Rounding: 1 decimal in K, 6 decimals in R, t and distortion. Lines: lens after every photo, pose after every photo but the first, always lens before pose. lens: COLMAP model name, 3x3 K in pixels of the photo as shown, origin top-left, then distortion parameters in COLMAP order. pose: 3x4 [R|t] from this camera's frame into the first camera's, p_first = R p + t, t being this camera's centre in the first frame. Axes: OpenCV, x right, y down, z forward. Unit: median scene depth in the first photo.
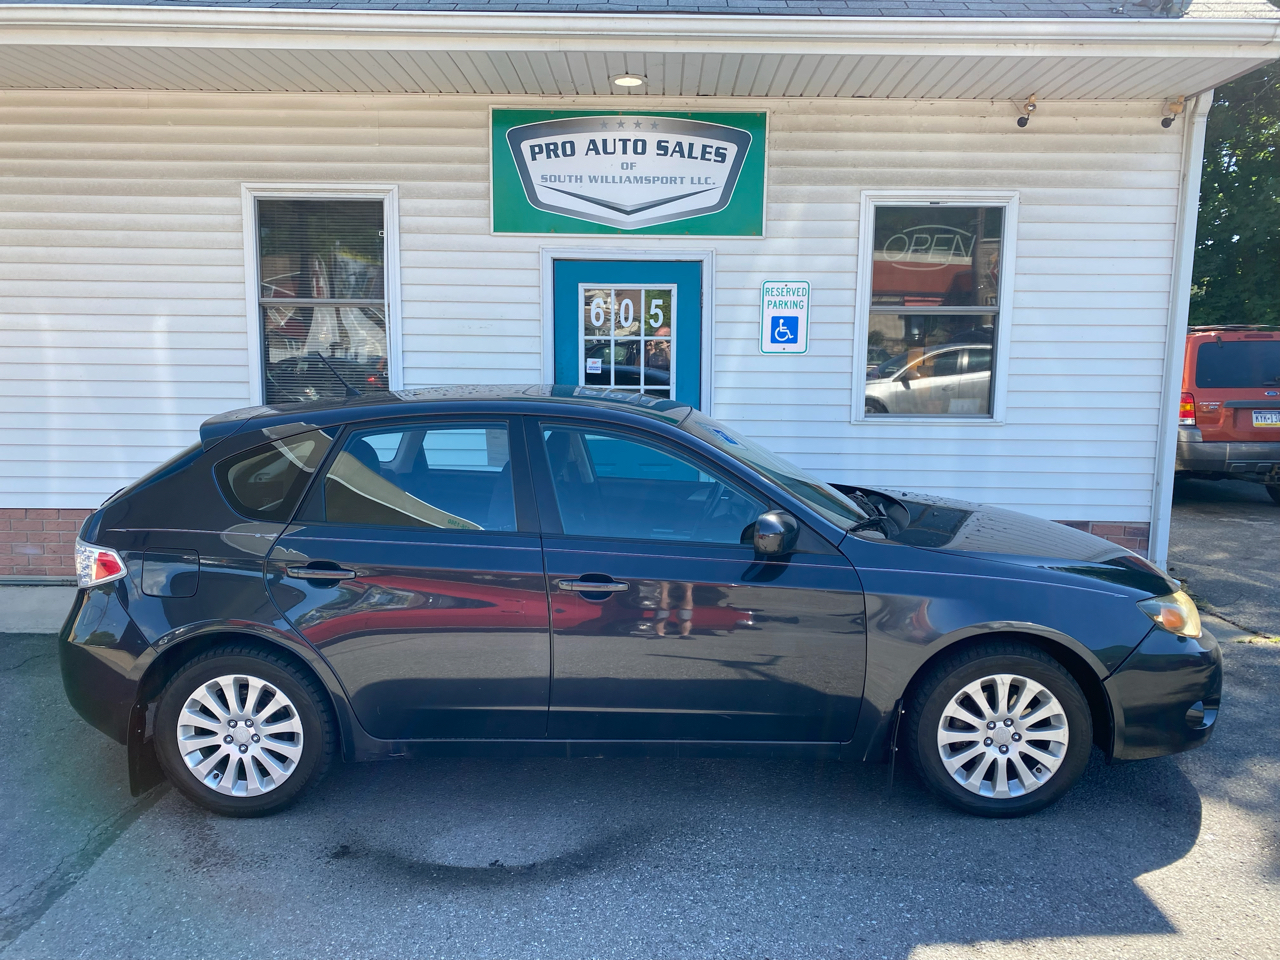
lens RADIAL K [[986.9, 0, 639.1], [0, 986.9, 483.4], [0, 0, 1]] dist [0.008435, -0.008844]
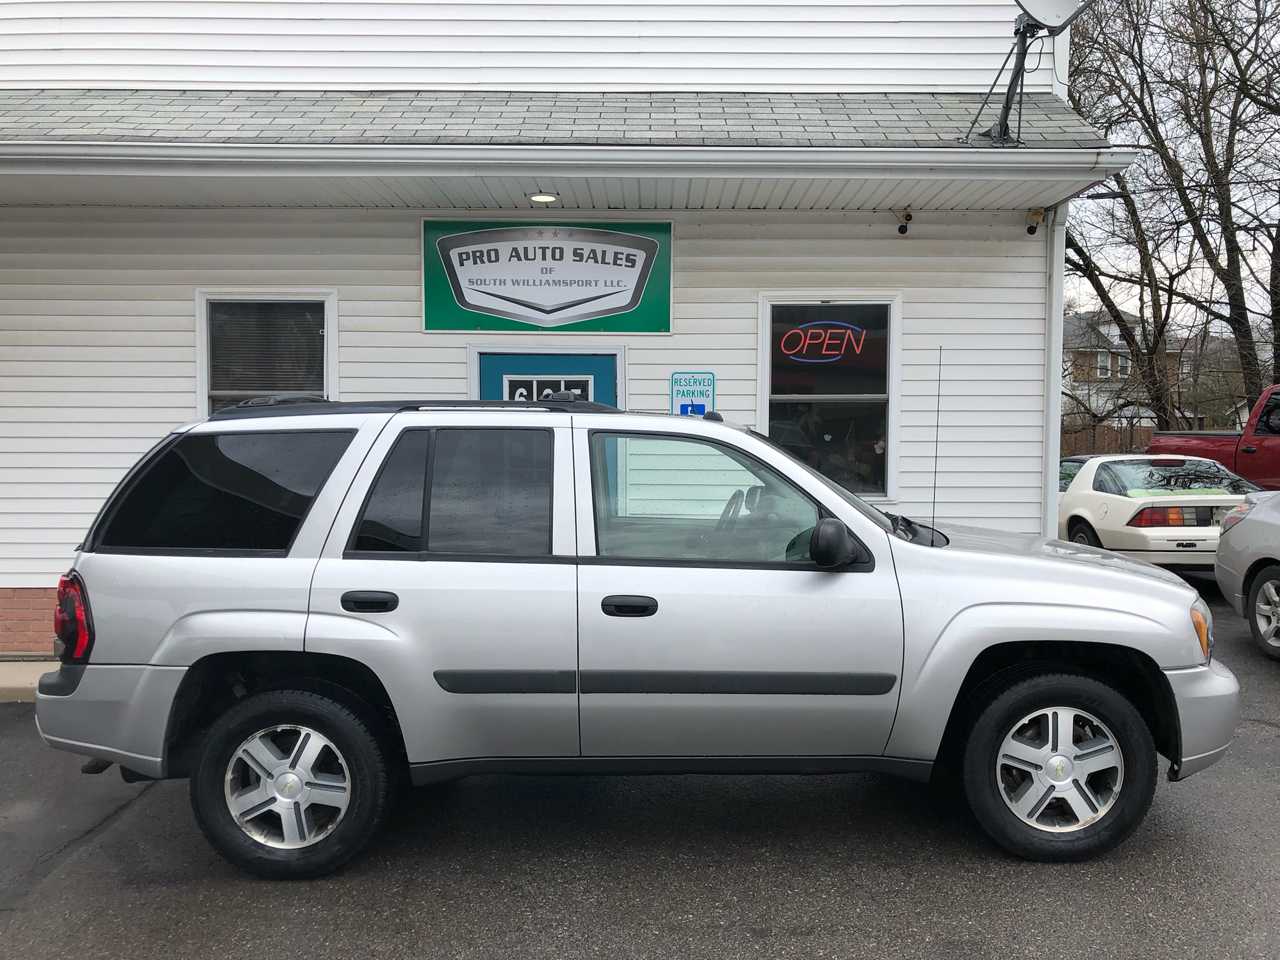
lens RADIAL K [[1051.7, 0, 634.2], [0, 1051.7, 479.7], [0, 0, 1]] dist [0.009584, -0.020192]
pose [[0.999973, -0.006419, 0.003441, 0.080603], [0.006696, 0.996117, -0.087783, 0.014946], [-0.002864, 0.087804, 0.996134, -0.149923]]
